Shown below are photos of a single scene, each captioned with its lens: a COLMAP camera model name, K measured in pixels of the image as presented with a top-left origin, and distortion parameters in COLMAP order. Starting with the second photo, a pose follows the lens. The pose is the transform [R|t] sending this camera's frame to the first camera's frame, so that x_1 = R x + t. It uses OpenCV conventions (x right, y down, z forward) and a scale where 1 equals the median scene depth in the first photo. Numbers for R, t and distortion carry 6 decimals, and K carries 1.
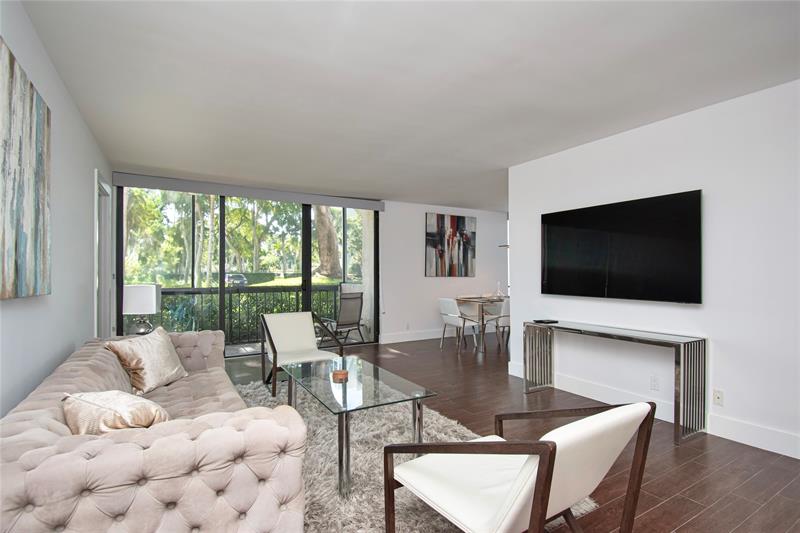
lens RADIAL K [[390.4, 0, 401.7], [0, 390.4, 268.7], [0, 0, 1]] dist [-0.010613, -0.003489]
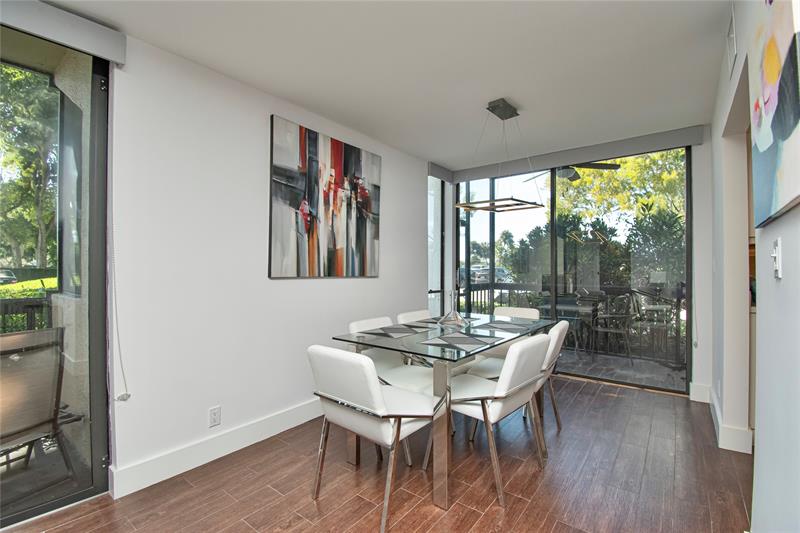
lens RADIAL K [[351.5, 0, 394.7], [0, 351.5, 265.1], [0, 0, 1]] dist [-0.000826, -0.014456]
pose [[0.929832, 0.005996, 0.367934, 0.048520], [-0.005304, 0.999982, -0.002890, 0.007394], [-0.367945, 0.000735, 0.929847, 0.626967]]
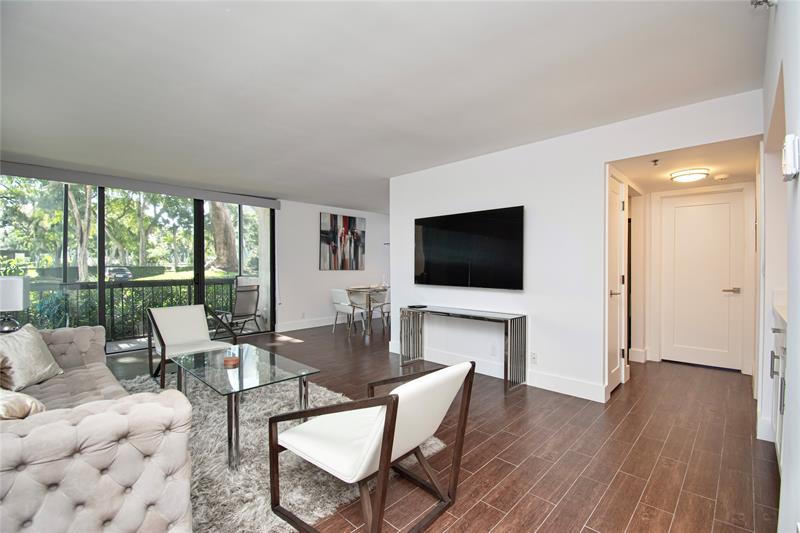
lens RADIAL K [[351.5, 0, 405.4], [0, 351.5, 267.0], [0, 0, 1]] dist [-0.000826, -0.014456]
pose [[0.959296, -0.000878, 0.282401, 0.012237], [-0.002897, 0.999912, 0.012947, -0.002023], [-0.282388, -0.013238, 0.959209, -0.027615]]
